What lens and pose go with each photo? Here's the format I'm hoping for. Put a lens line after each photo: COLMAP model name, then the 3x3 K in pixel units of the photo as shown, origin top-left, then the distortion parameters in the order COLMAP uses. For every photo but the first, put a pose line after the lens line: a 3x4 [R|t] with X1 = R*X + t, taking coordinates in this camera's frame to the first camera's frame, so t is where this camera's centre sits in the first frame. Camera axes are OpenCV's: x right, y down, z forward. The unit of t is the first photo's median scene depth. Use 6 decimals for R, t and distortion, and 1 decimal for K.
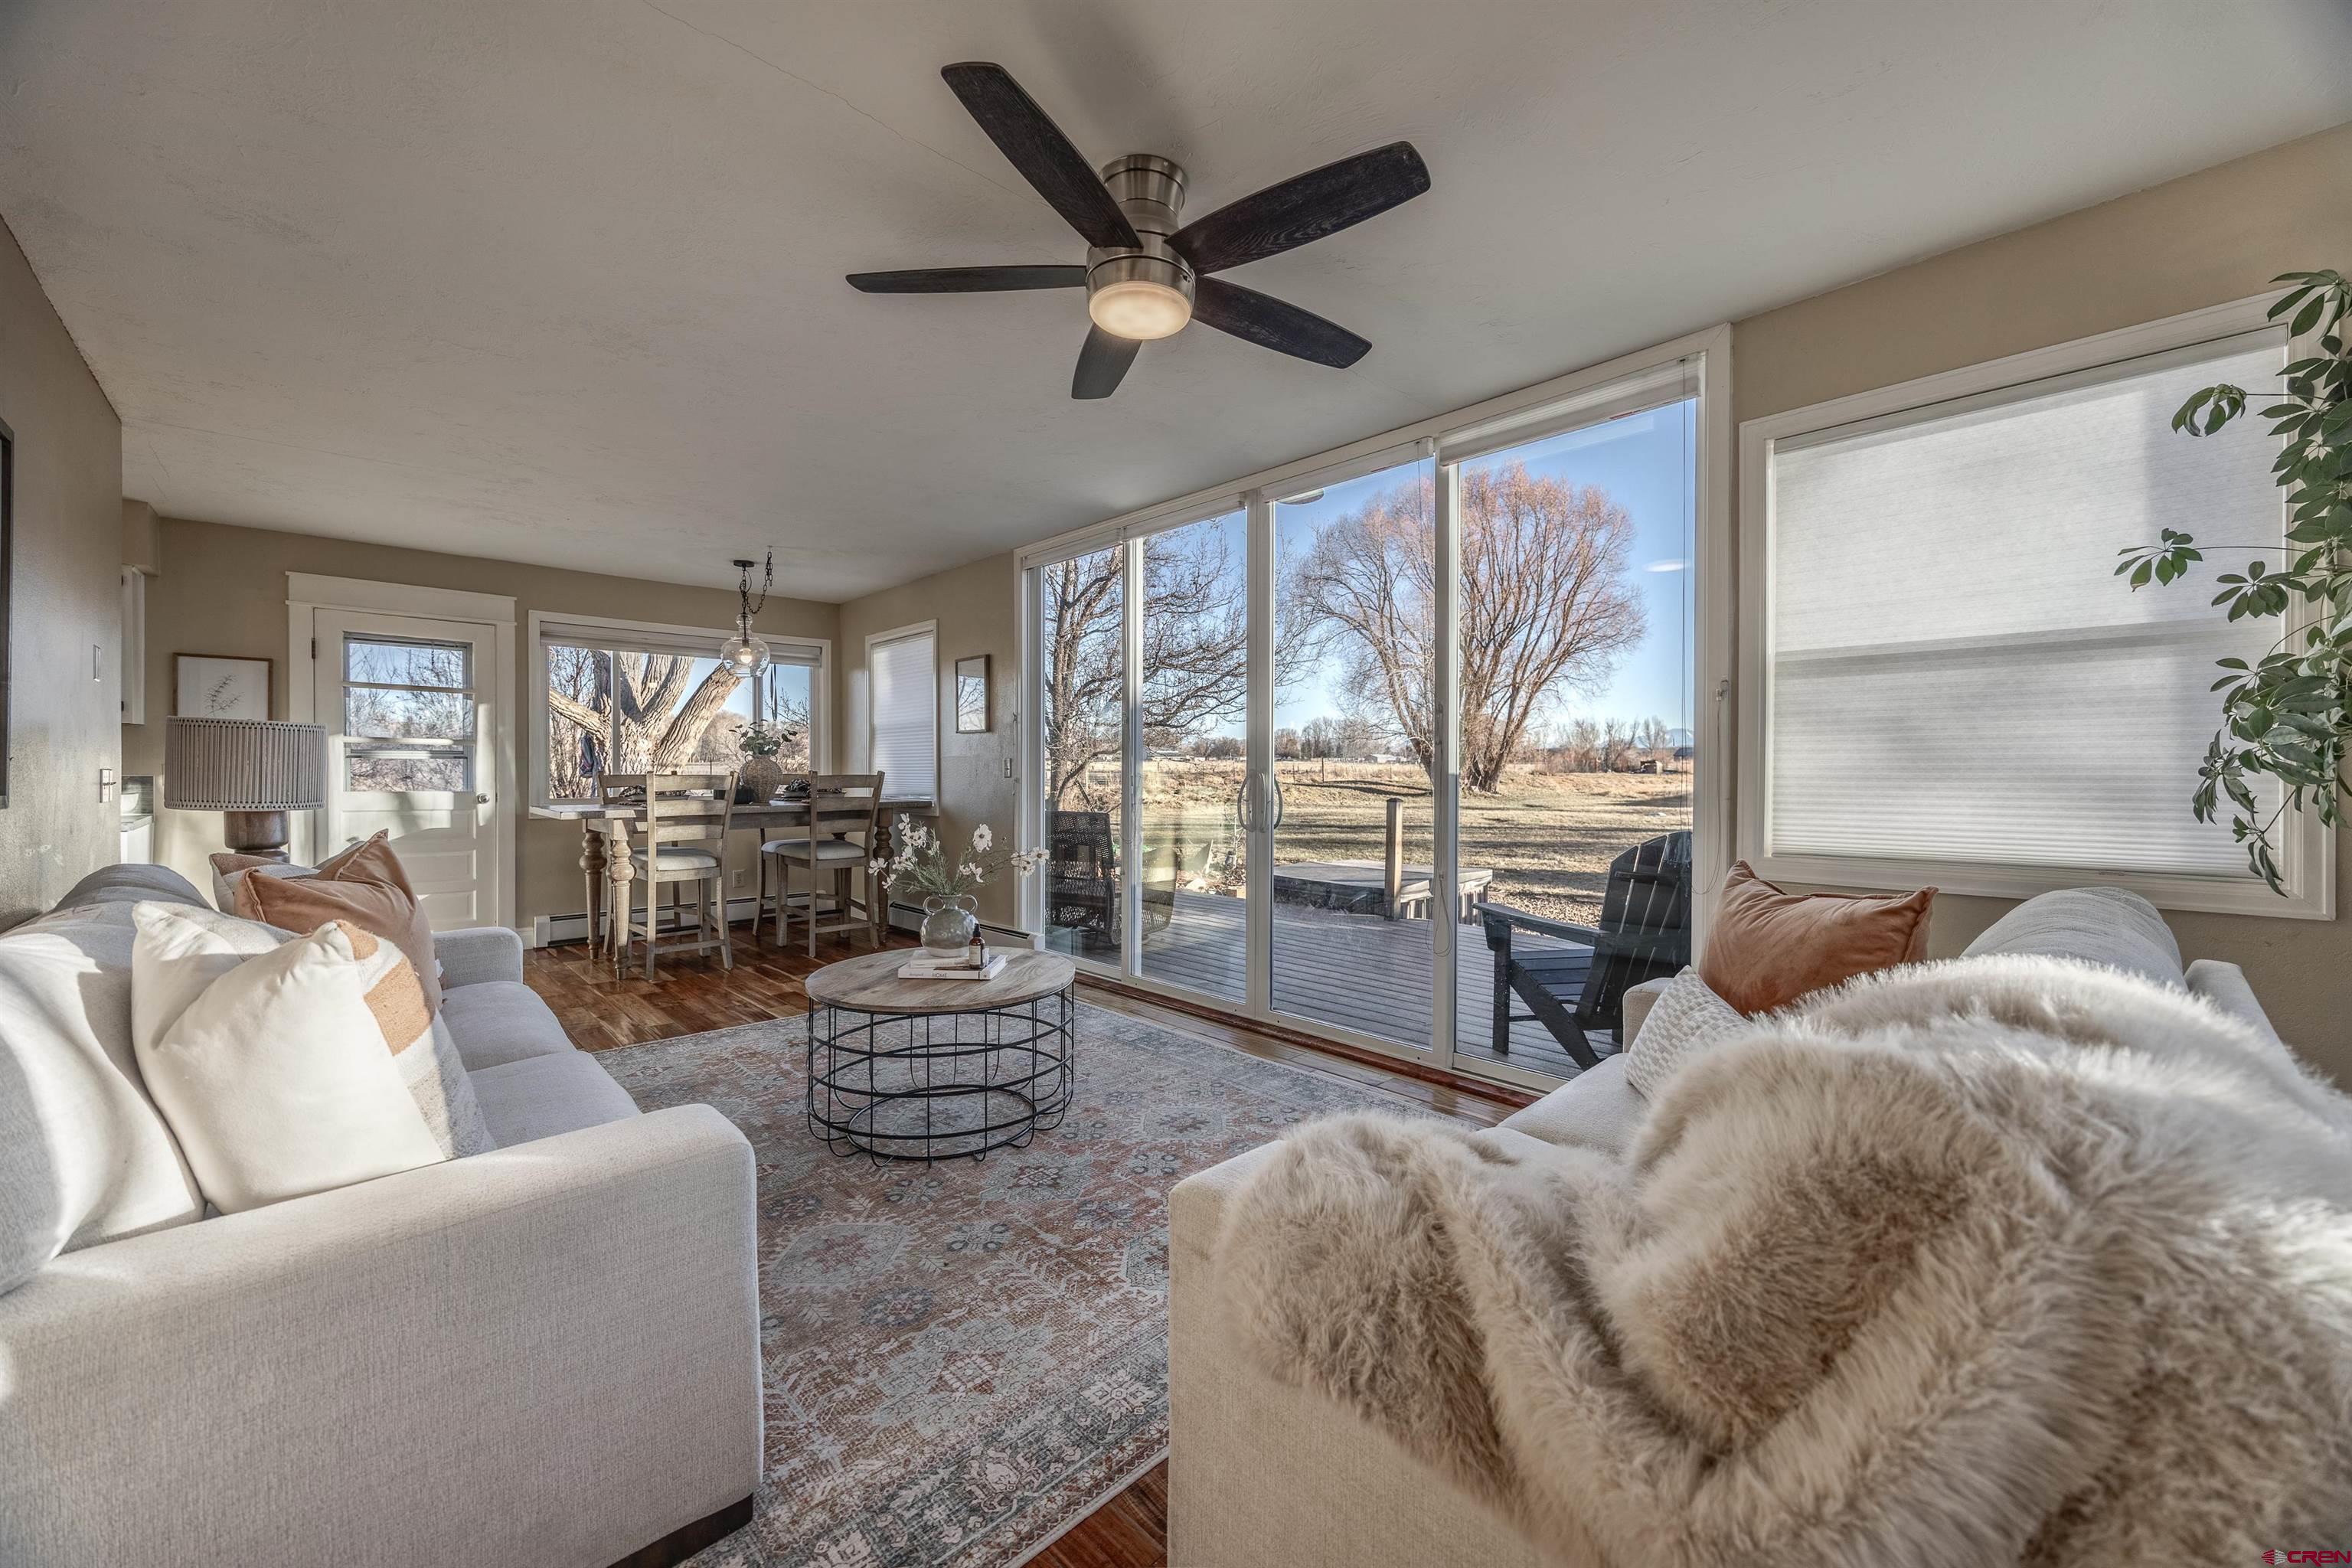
lens RADIAL K [[895.6, 0, 1168.5], [0, 895.6, 777.7], [0, 0, 1]] dist [-0.002874, -0.000037]
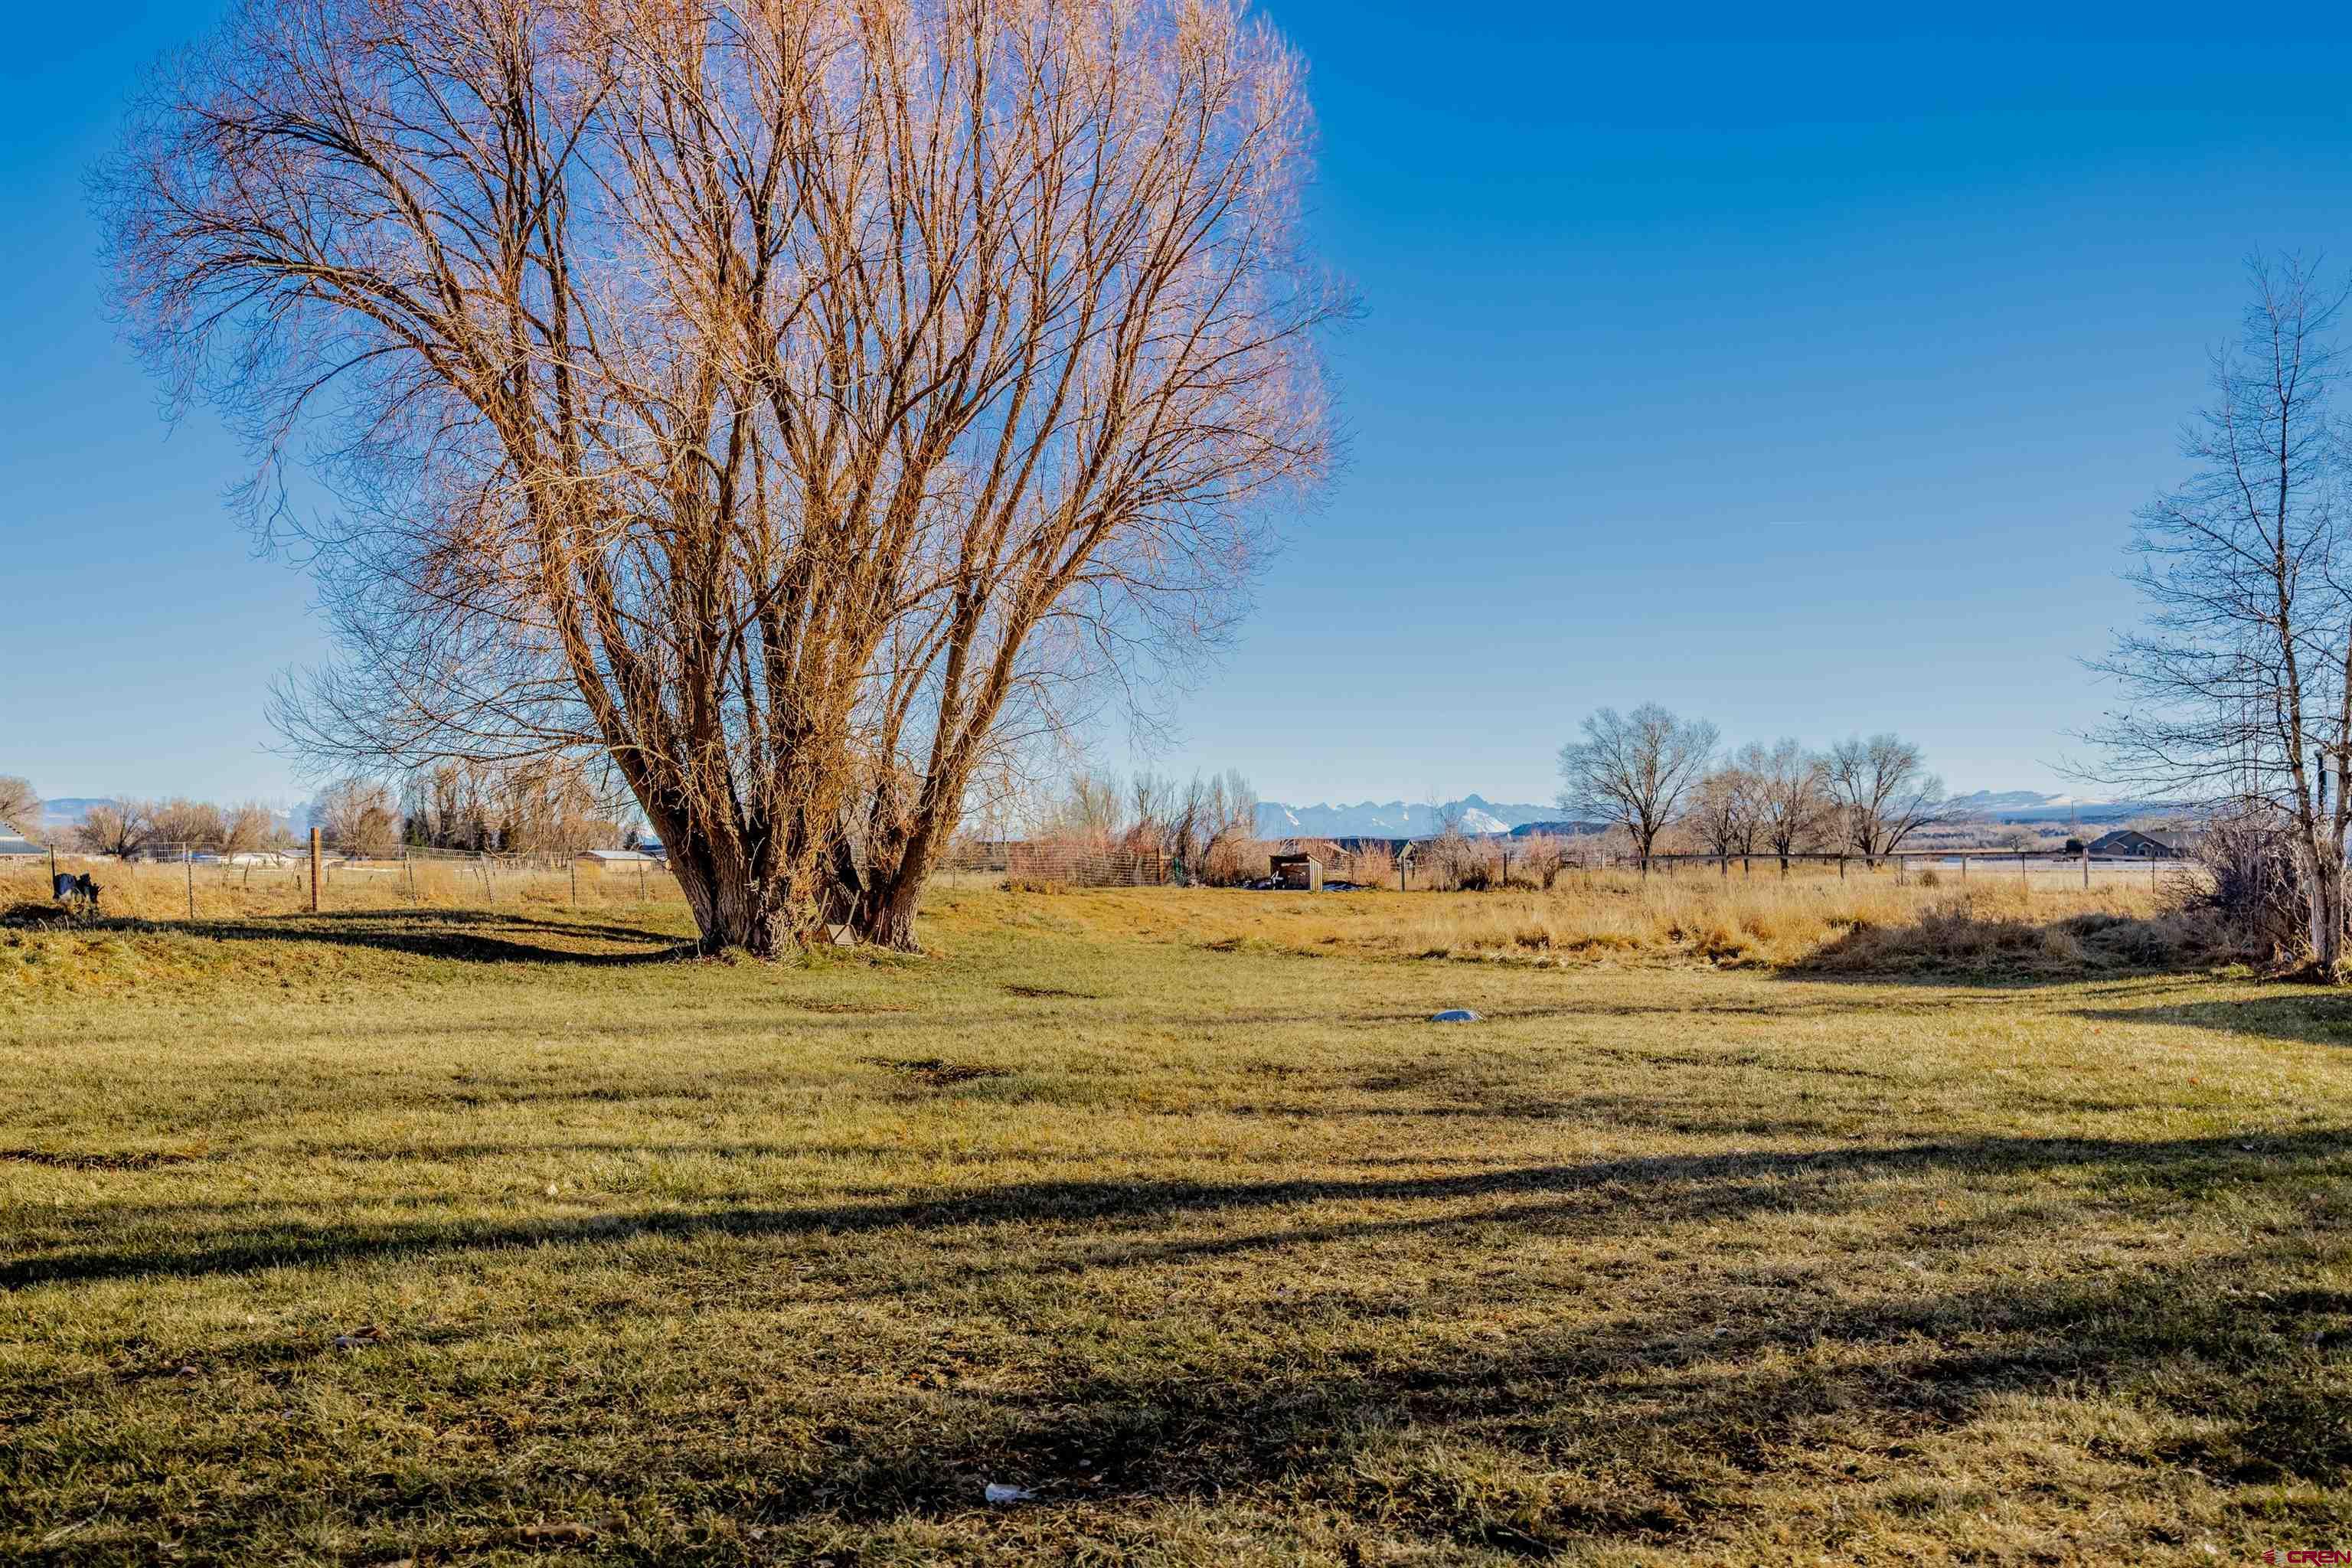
lens RADIAL K [[2165.2, 0, 1172.6], [0, 2165.2, 779.2], [0, 0, 1]] dist [-0.073669, 0.000000]
pose [[0.887449, 0.021065, 0.460425, 0.111739], [0.007761, 0.998131, -0.060623, 0.005460], [-0.460841, 0.057373, 0.885626, 0.319716]]
